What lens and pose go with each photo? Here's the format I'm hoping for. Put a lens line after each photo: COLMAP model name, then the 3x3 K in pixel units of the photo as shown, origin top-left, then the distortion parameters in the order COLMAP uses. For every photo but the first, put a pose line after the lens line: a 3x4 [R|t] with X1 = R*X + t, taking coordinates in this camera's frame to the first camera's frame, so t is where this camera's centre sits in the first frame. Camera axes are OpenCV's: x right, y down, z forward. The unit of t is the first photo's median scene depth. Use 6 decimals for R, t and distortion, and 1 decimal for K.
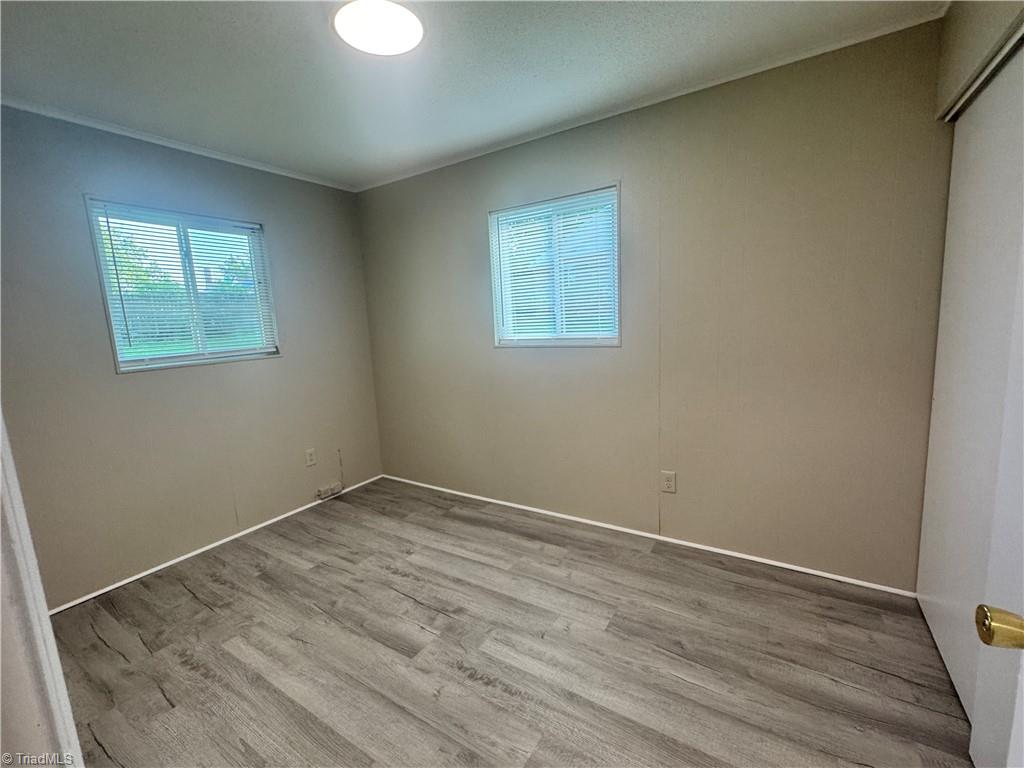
lens RADIAL K [[439.4, 0, 512.0], [0, 439.4, 384.0], [0, 0, 1]] dist [-0.000302, 0.000011]
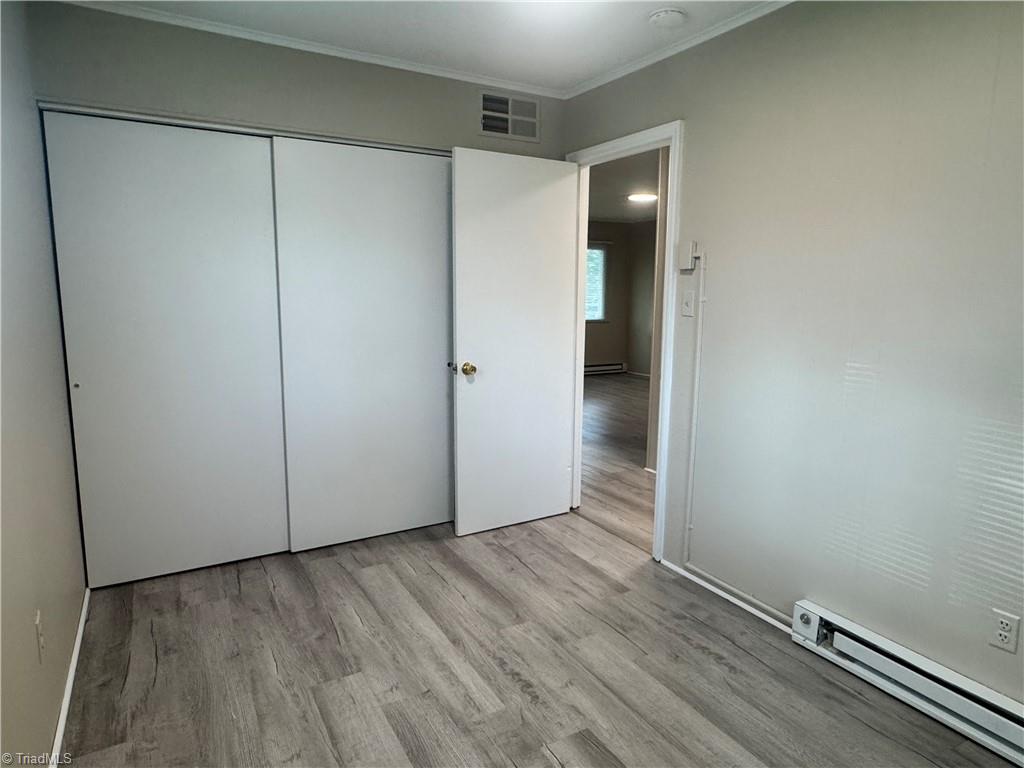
lens RADIAL K [[628.0, 0, 512.0], [0, 628.0, 384.0], [0, 0, 1]] dist [-0.002837, -0.000820]
pose [[-0.891388, -0.031225, 0.452165, -0.598764], [0.096343, 0.961772, 0.256346, -0.250361], [-0.442884, 0.272067, -0.854303, 1.866757]]
